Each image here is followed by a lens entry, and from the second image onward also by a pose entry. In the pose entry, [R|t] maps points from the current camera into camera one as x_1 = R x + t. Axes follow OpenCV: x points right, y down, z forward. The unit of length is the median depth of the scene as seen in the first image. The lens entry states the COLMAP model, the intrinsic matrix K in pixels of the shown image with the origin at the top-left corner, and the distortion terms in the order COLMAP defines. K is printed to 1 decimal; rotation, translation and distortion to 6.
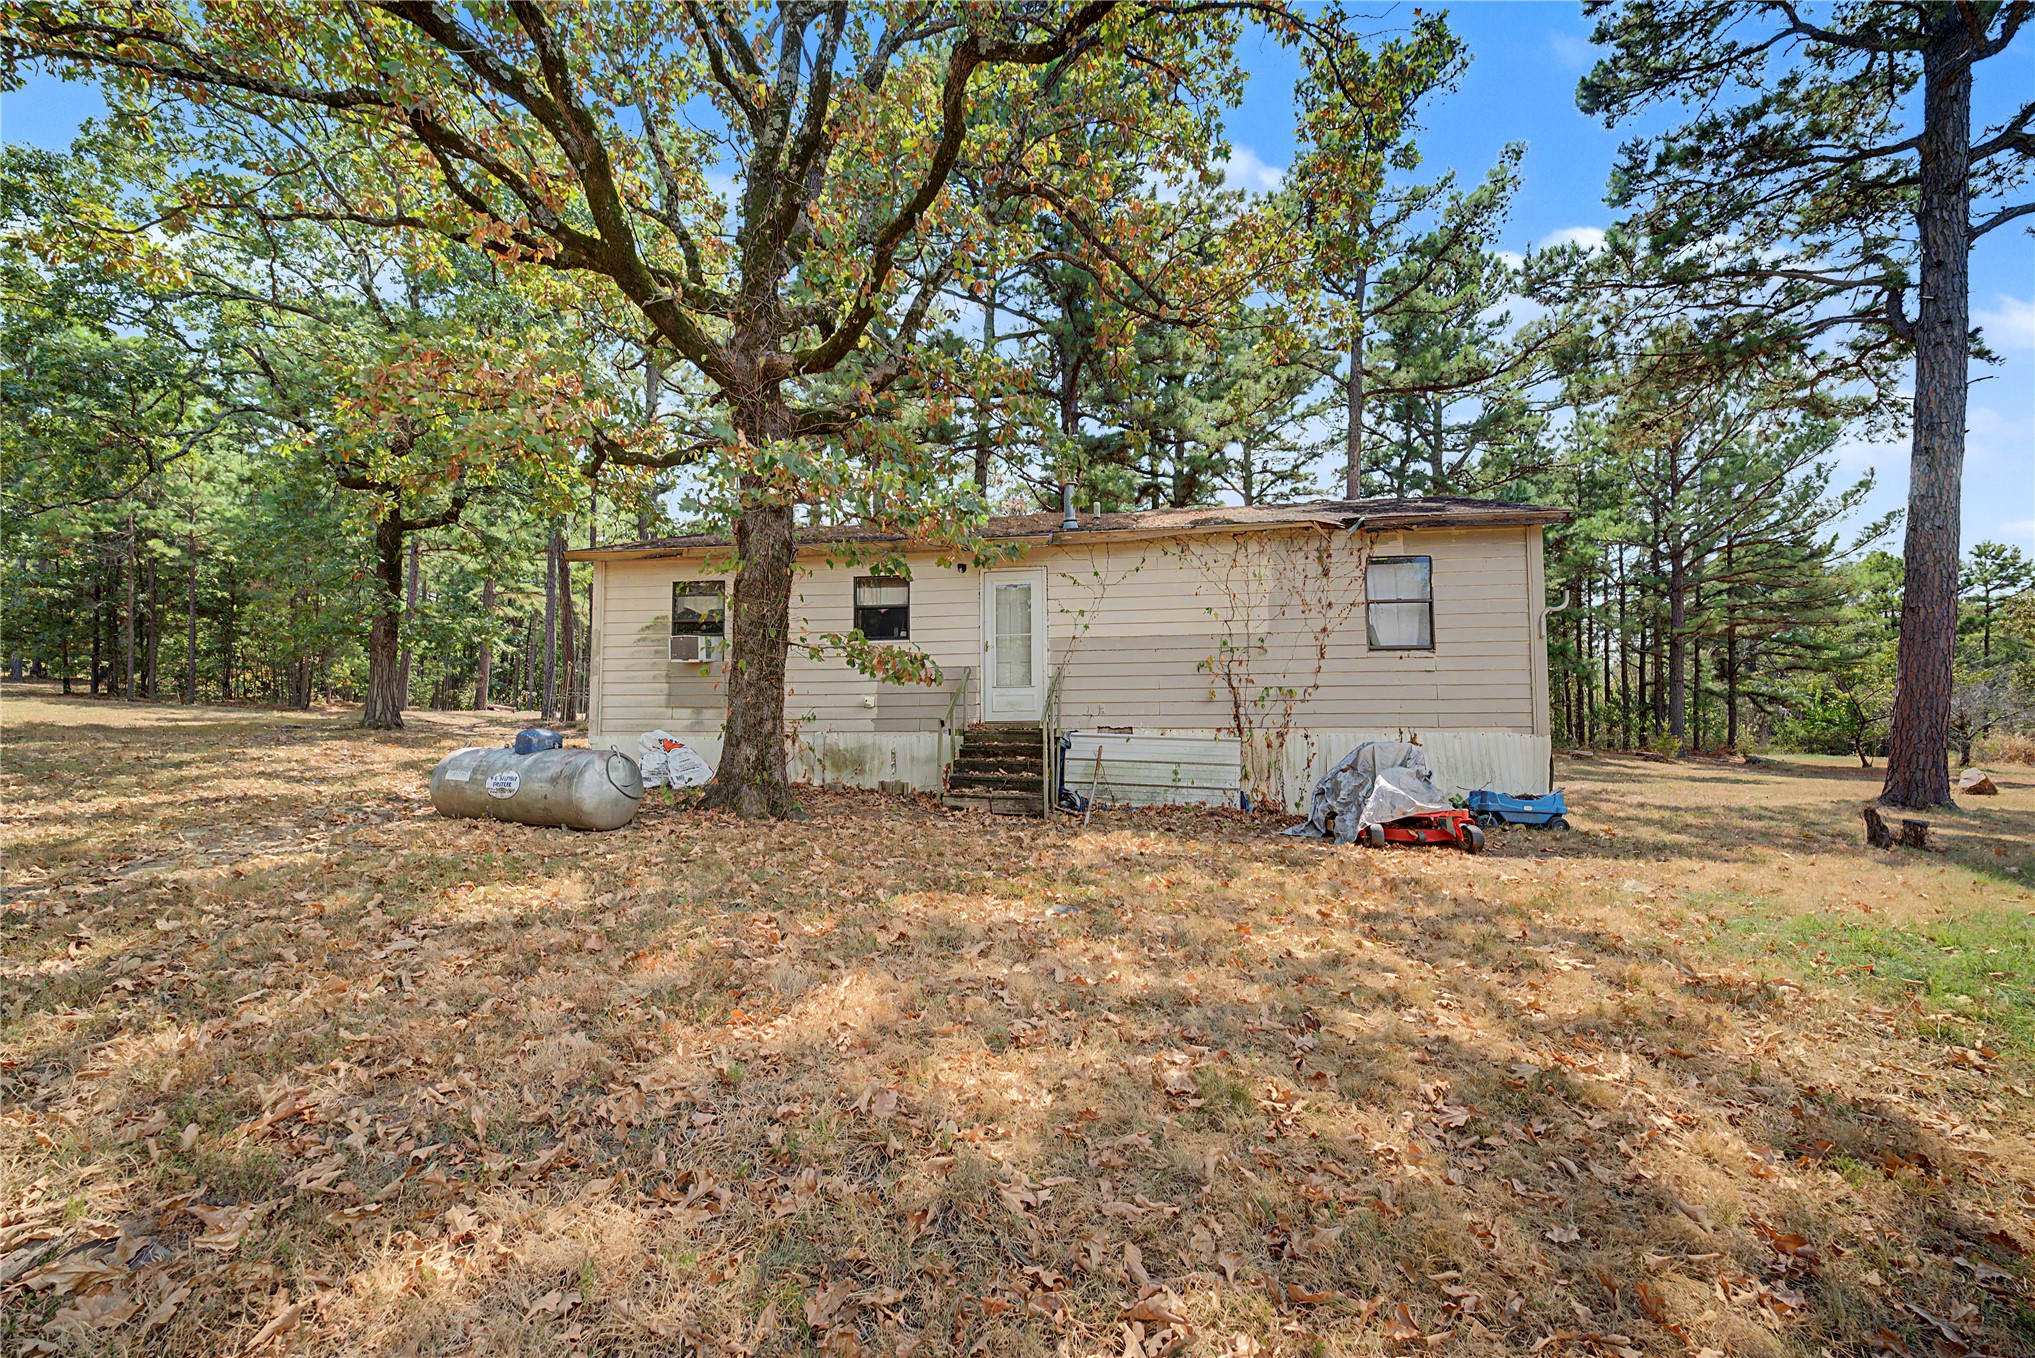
lens RADIAL K [[846.1, 0, 1026.6], [0, 846.1, 674.0], [0, 0, 1]] dist [0.000989, -0.000078]
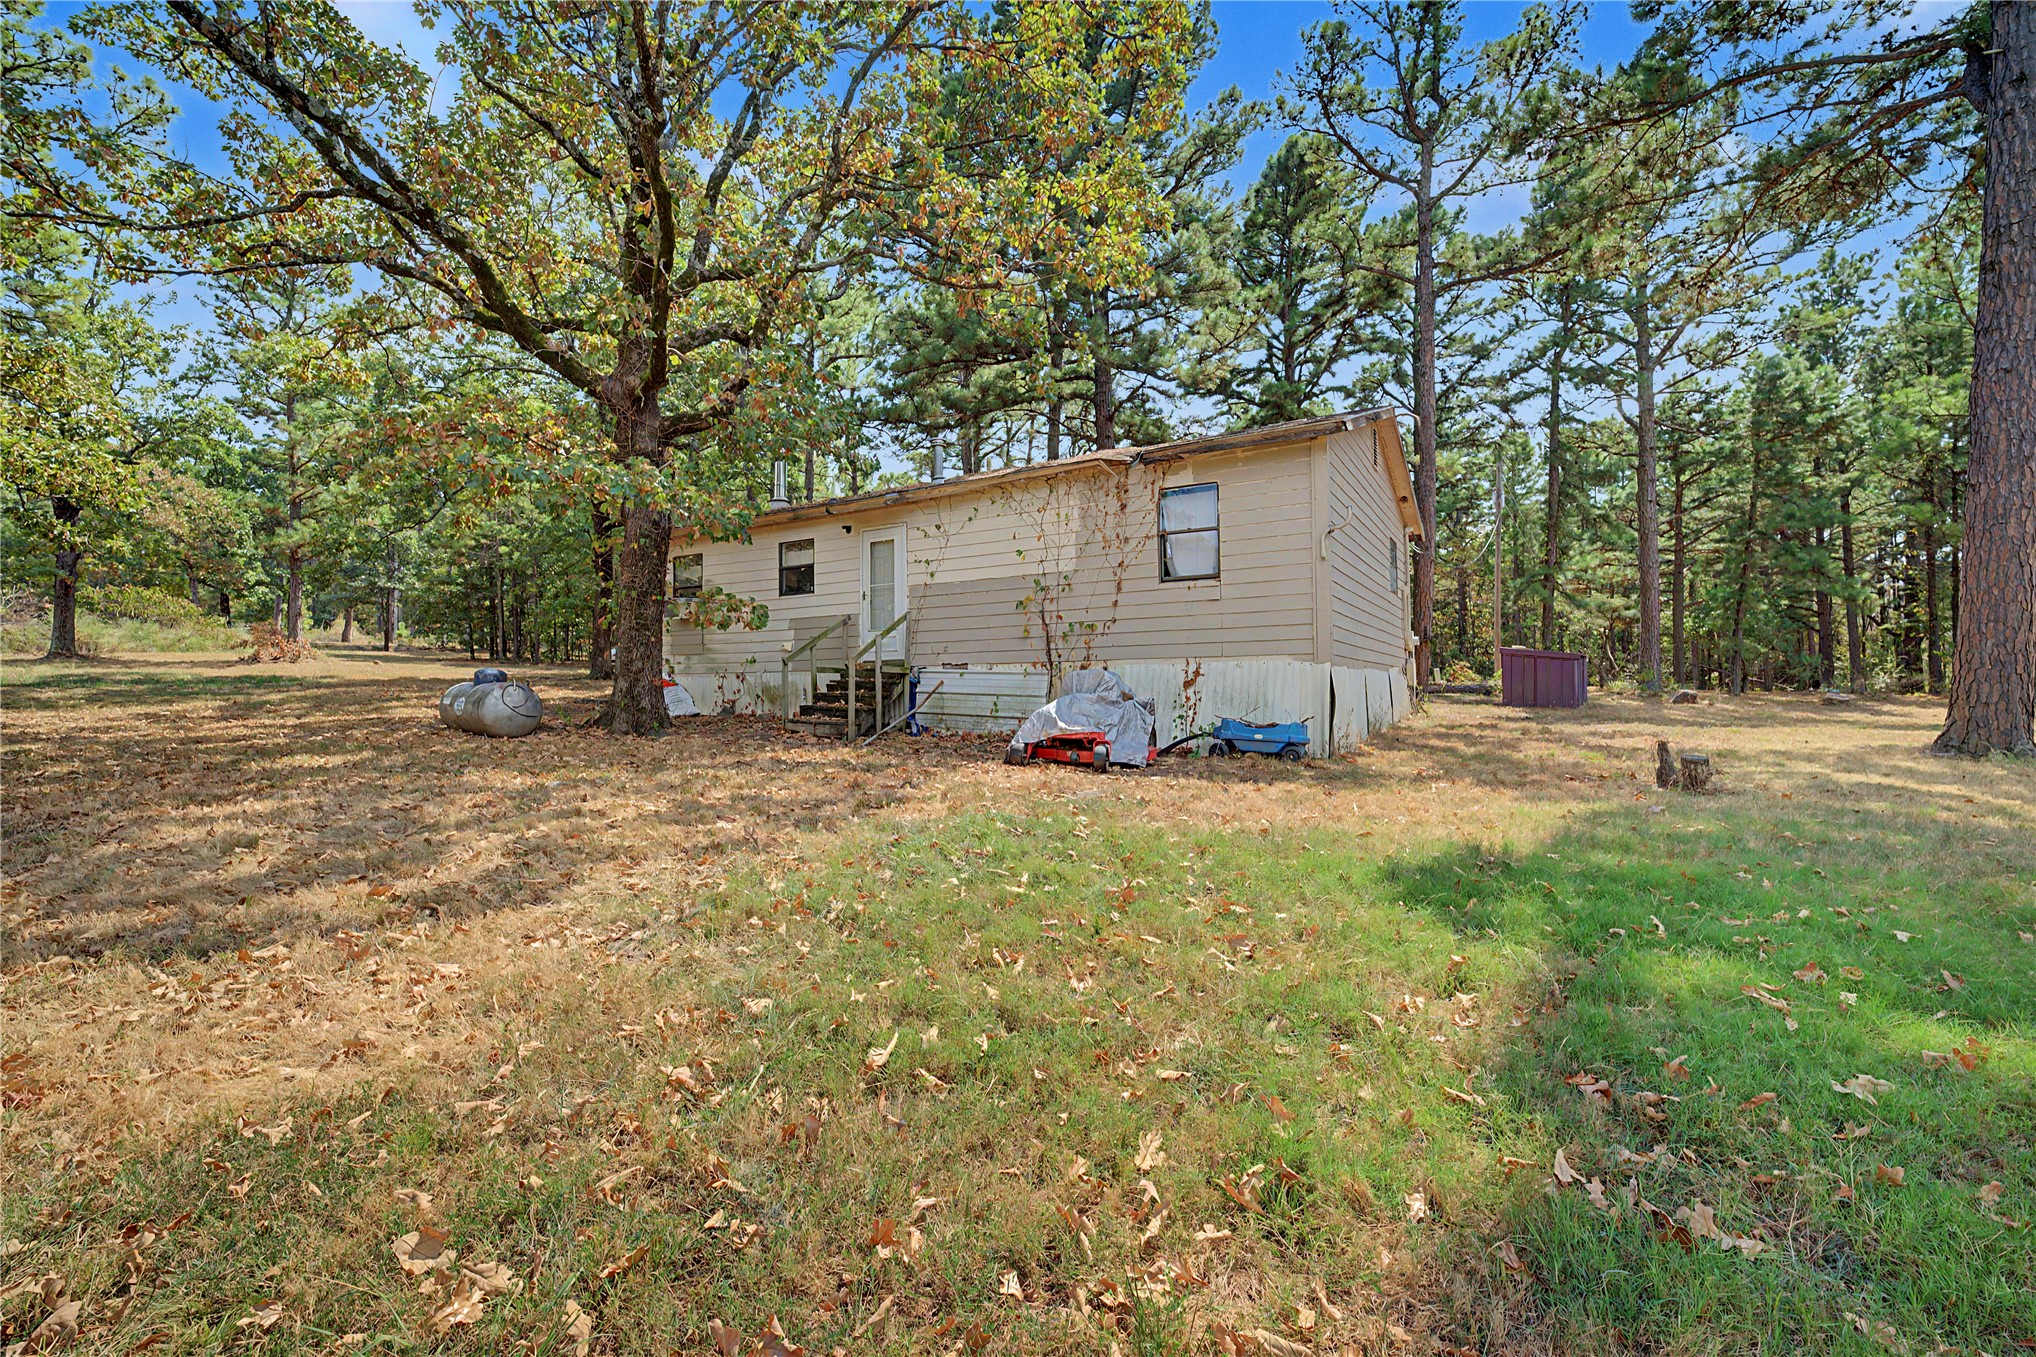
lens RADIAL K [[851.7, 0, 1029.5], [0, 851.7, 673.0], [0, 0, 1]] dist [0.001008, -0.009760]
pose [[0.930328, -0.012610, -0.366511, 0.618238], [0.029849, 0.998696, 0.041407, 0.032288], [0.365511, -0.049462, 0.929492, -0.003119]]
